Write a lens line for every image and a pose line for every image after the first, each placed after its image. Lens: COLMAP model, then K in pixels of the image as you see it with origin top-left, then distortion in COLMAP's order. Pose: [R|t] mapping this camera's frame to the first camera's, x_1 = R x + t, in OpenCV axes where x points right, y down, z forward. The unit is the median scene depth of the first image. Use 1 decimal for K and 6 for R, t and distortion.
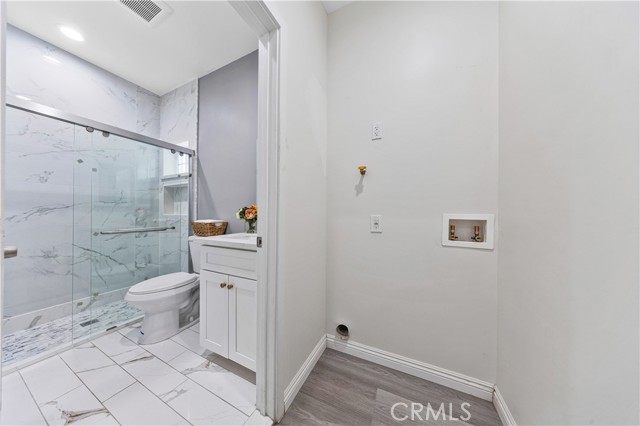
lens RADIAL K [[186.7, 0, 316.2], [0, 186.7, 213.1], [0, 0, 1]] dist [-0.008547, 0.000323]
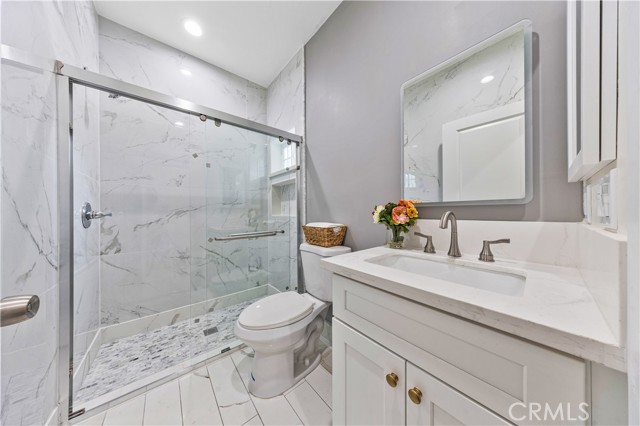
lens RADIAL K [[186.7, 0, 317.1], [0, 186.7, 212.1], [0, 0, 1]] dist [-0.008547, 0.000323]
pose [[0.906068, -0.014131, -0.422895, -0.289384], [0.014768, 0.999889, -0.001770, -0.006028], [0.422873, -0.004642, 0.906177, 0.327707]]
